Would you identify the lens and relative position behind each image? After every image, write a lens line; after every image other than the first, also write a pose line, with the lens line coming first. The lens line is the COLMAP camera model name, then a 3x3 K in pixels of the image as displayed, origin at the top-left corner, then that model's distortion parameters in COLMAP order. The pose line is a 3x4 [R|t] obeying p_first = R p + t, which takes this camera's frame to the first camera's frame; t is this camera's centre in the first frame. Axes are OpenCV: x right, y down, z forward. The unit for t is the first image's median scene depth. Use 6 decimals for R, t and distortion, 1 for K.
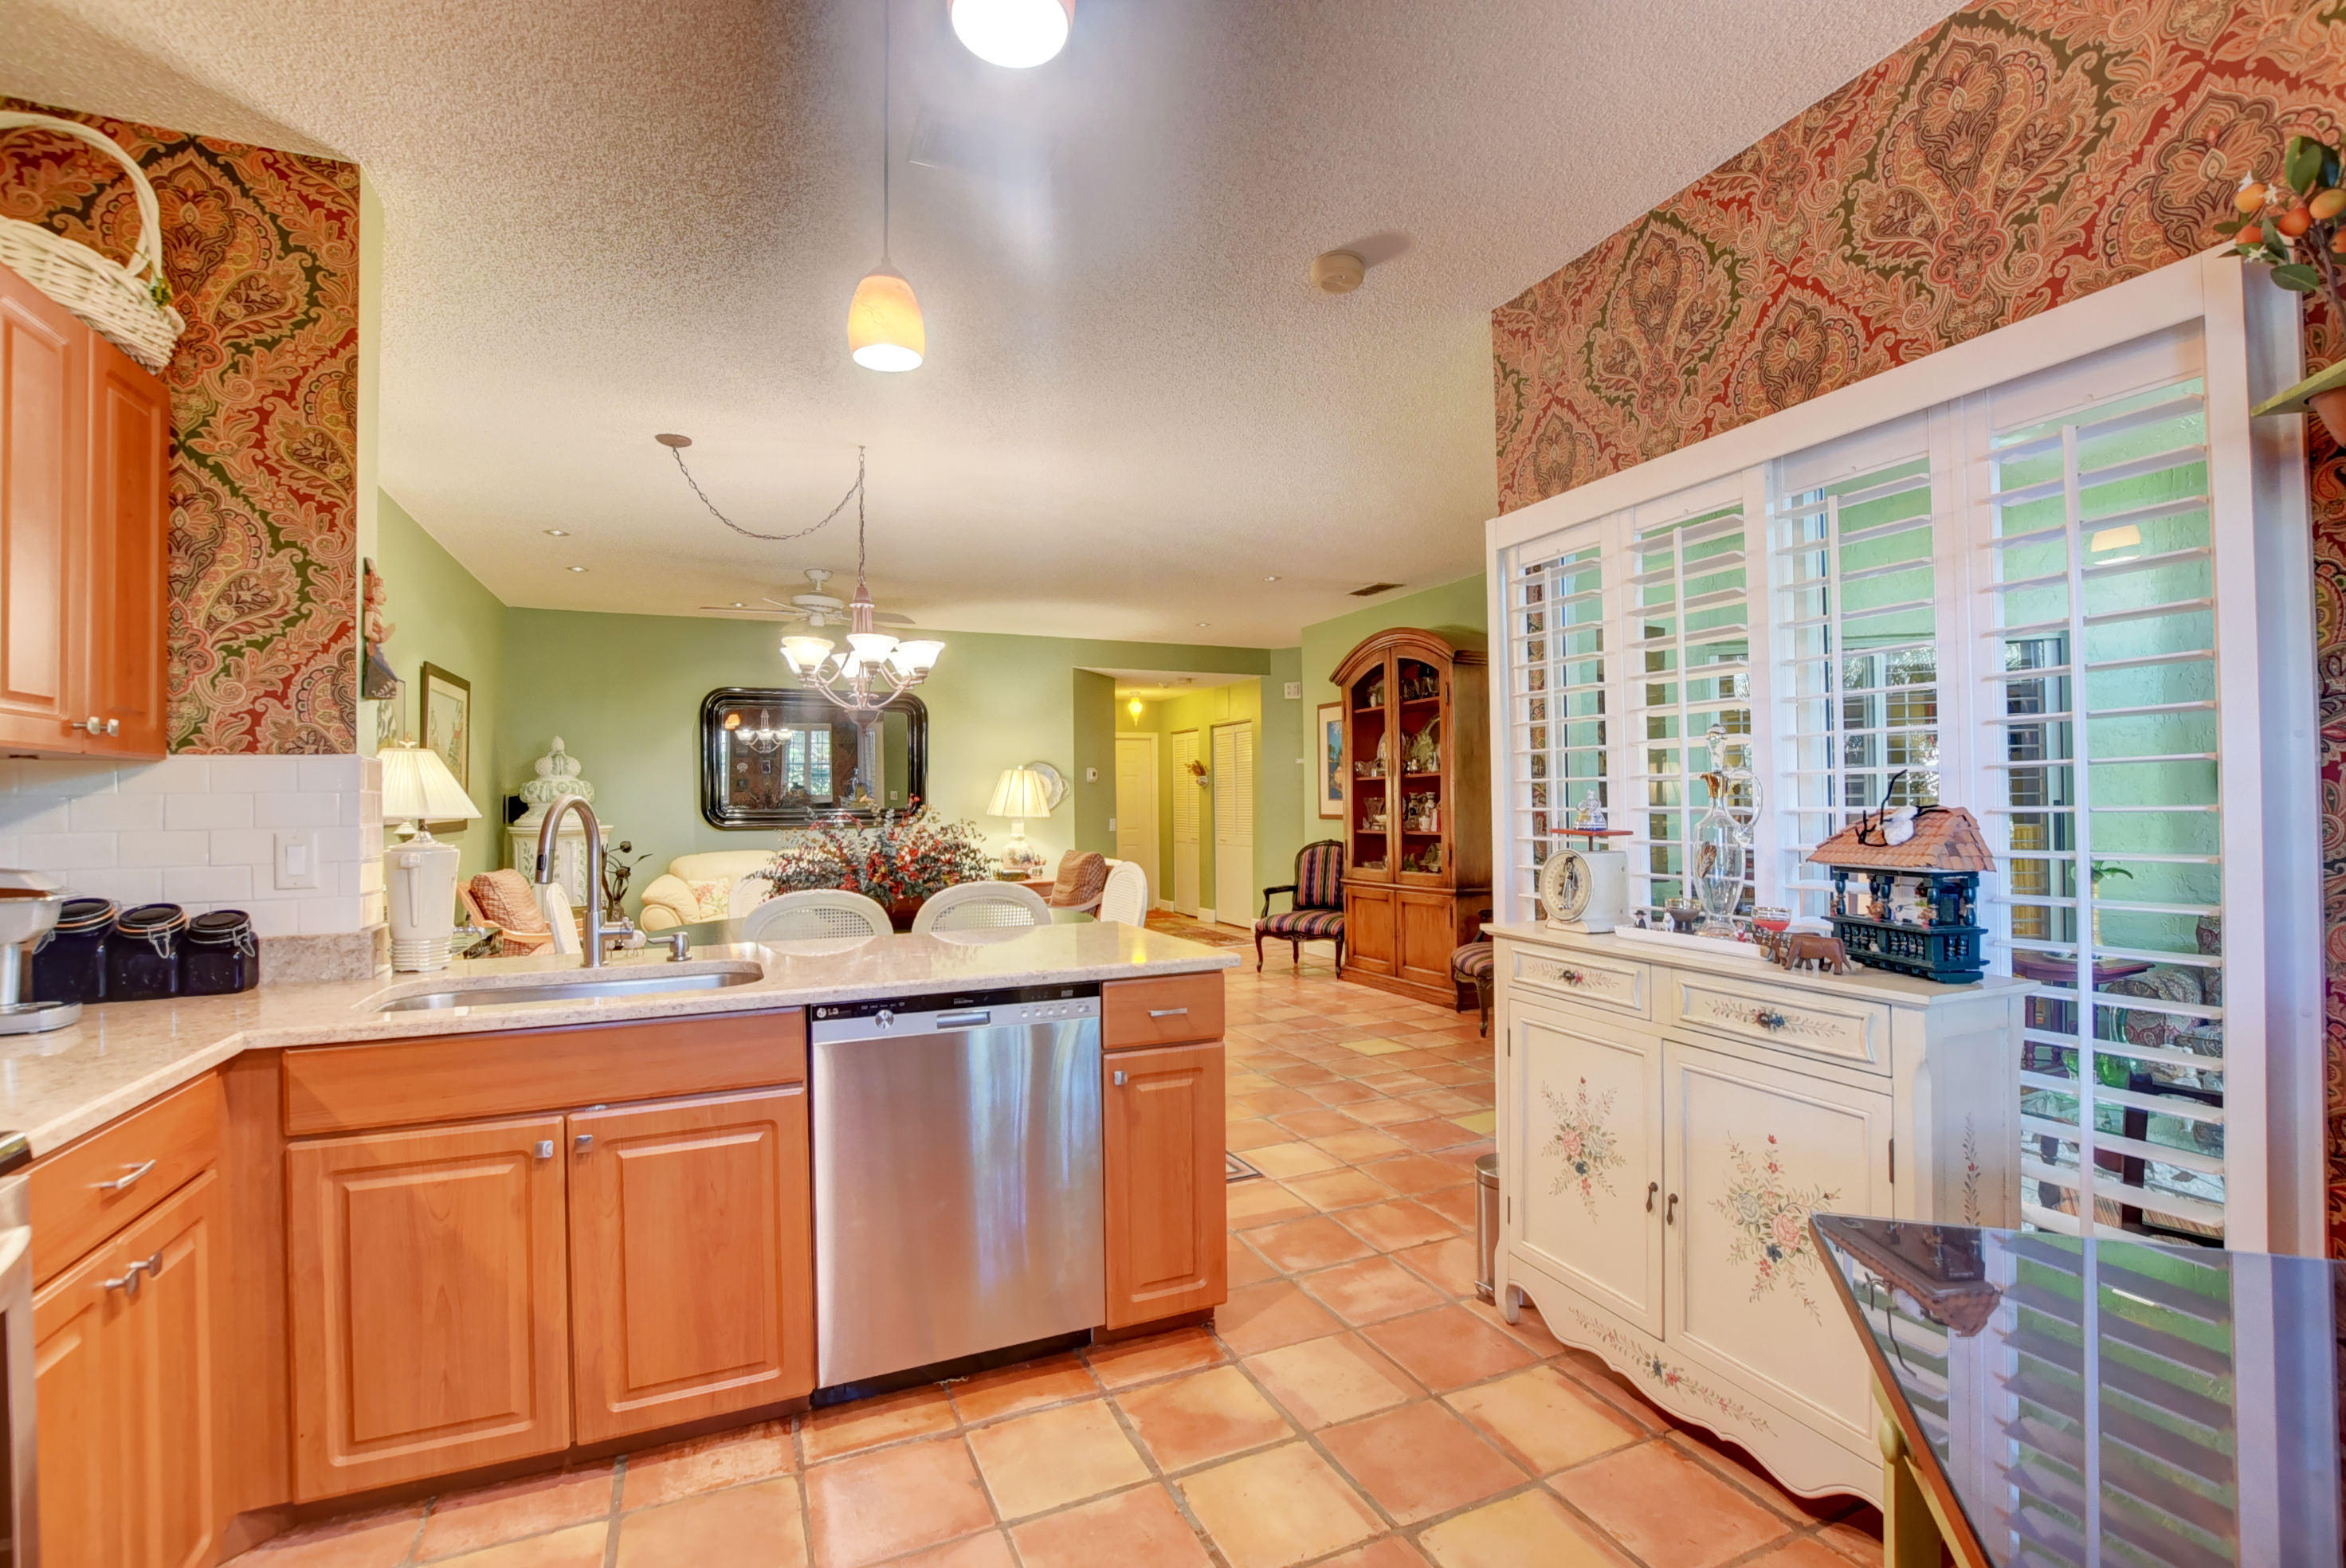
lens RADIAL K [[1038.3, 0, 1184.4], [0, 1038.3, 790.6], [0, 0, 1]] dist [-0.030384, 0.002016]
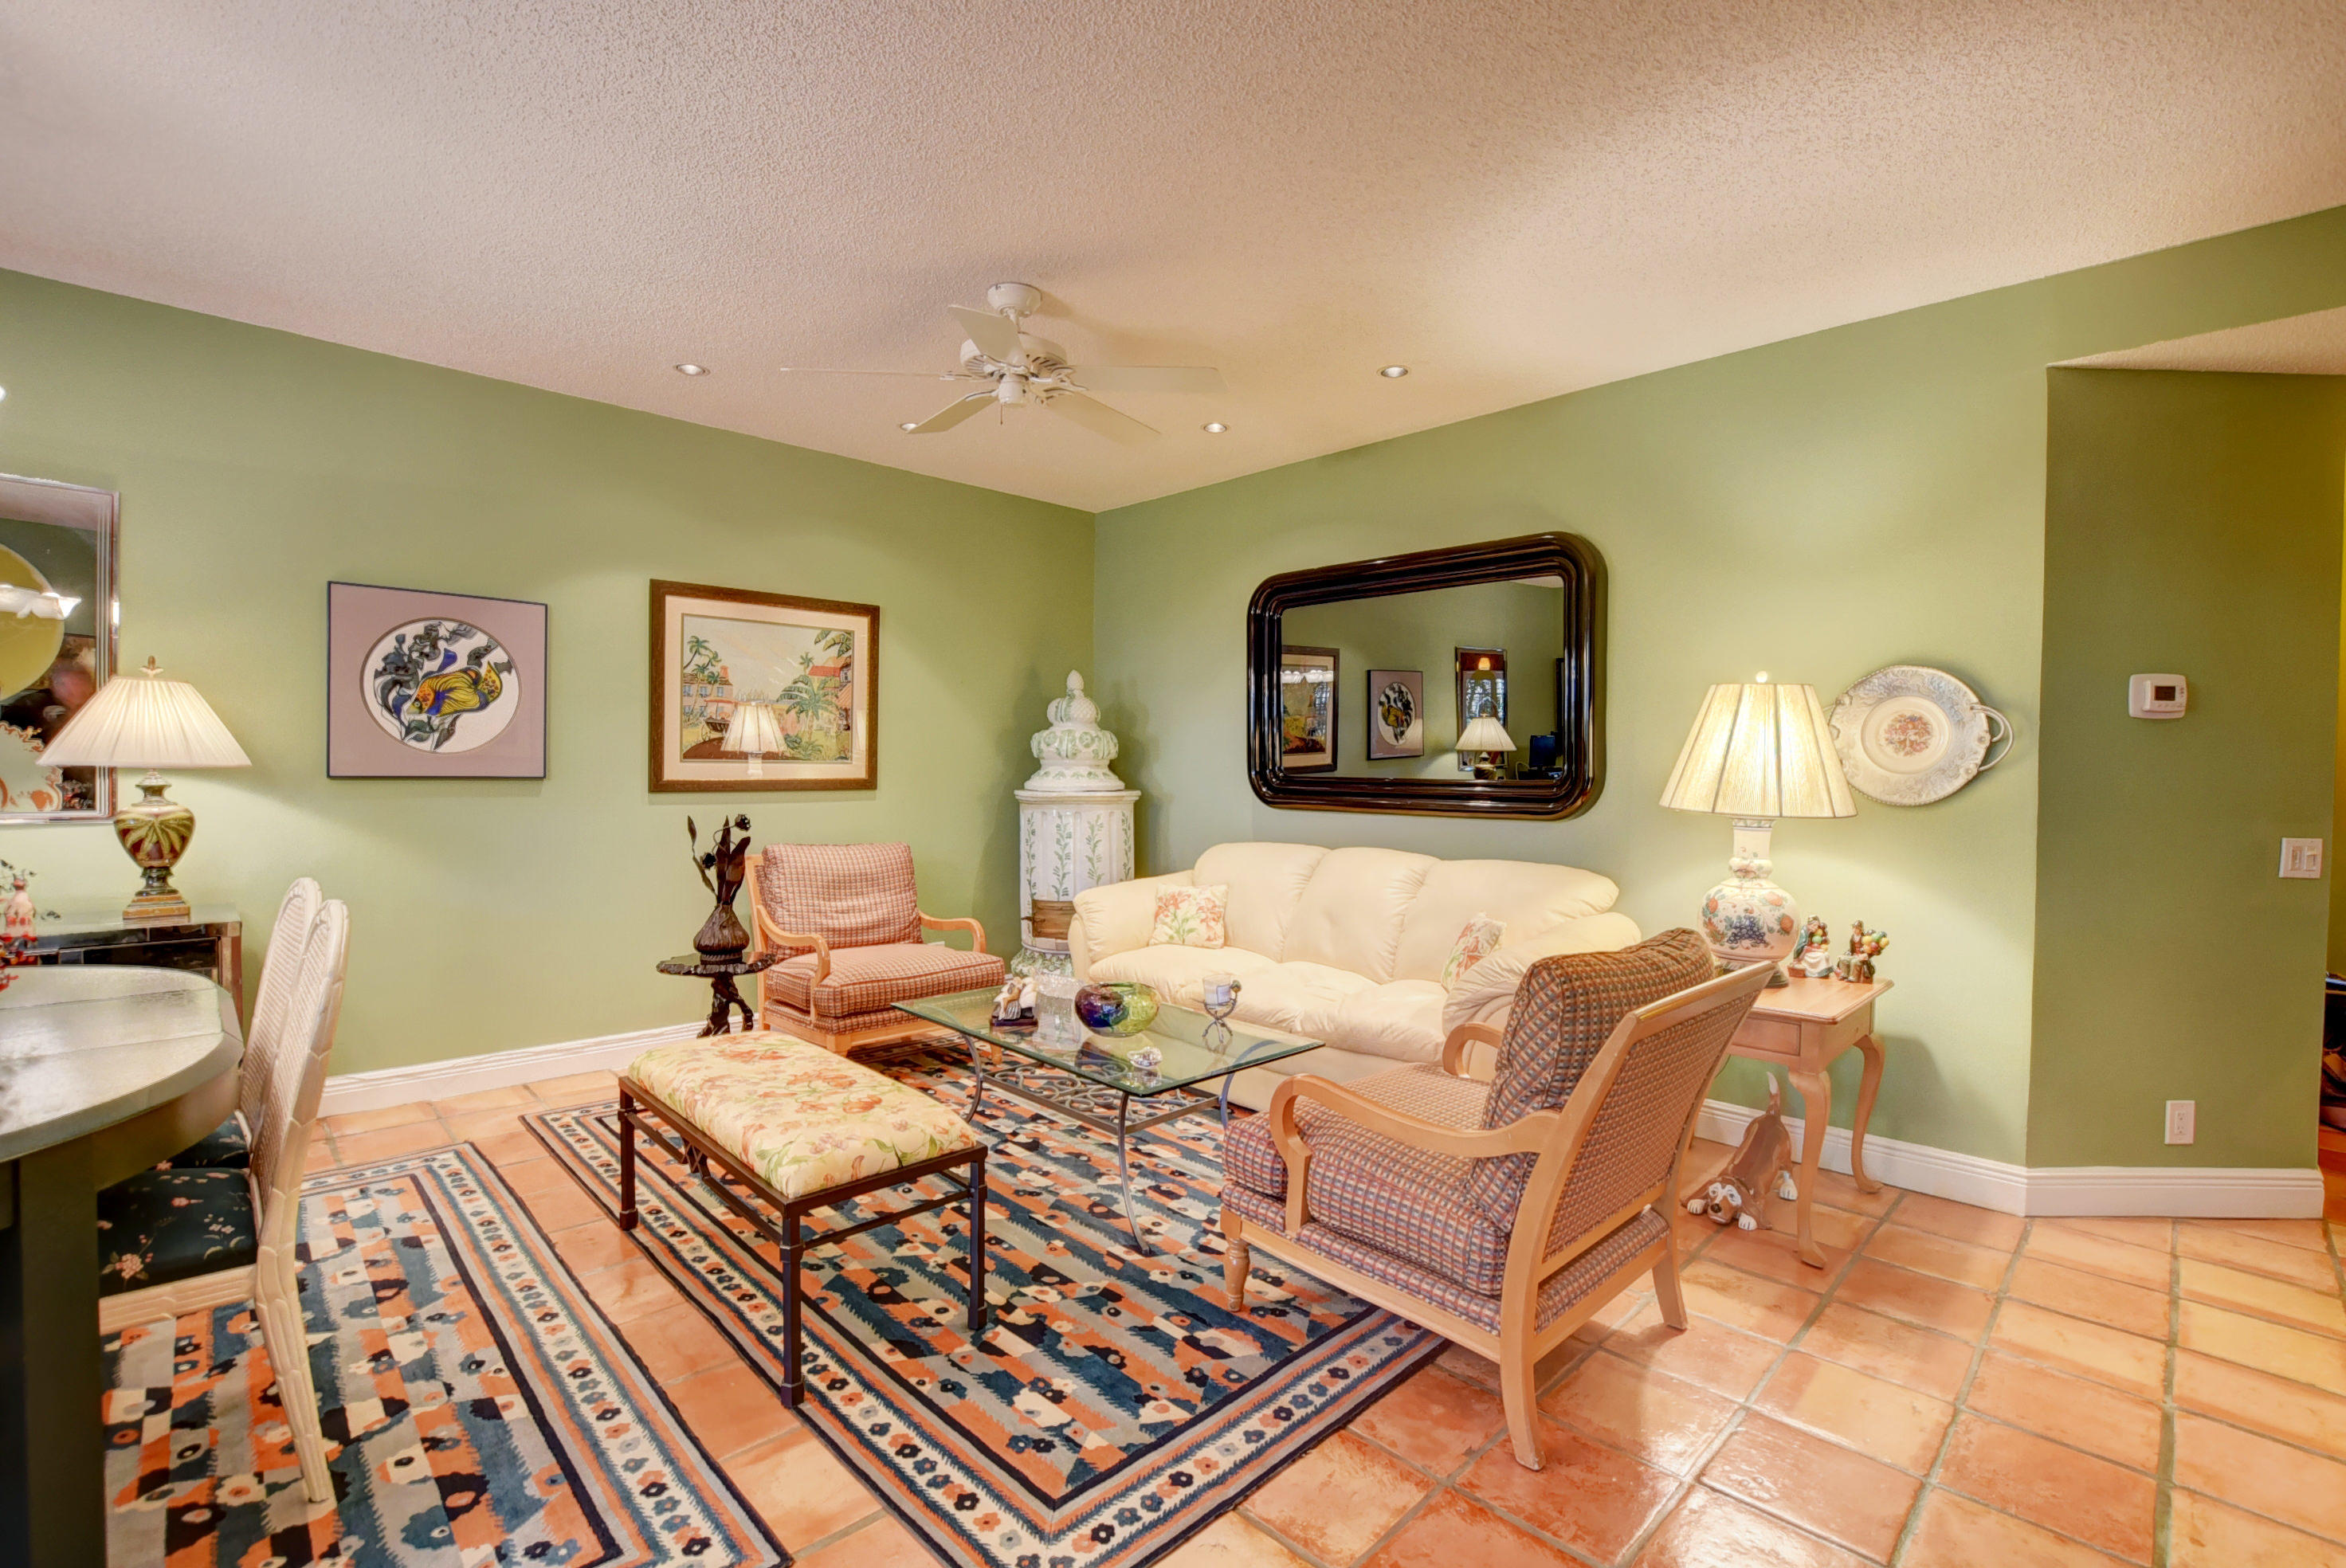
lens RADIAL K [[1038.3, 0, 1184.4], [0, 1038.3, 790.6], [0, 0, 1]] dist [-0.030384, 0.002016]
pose [[0.344046, 0.036038, -0.938261, 0.115461], [-0.006540, 0.999331, 0.035986, 0.005591], [0.938930, -0.006245, 0.344052, 0.719522]]
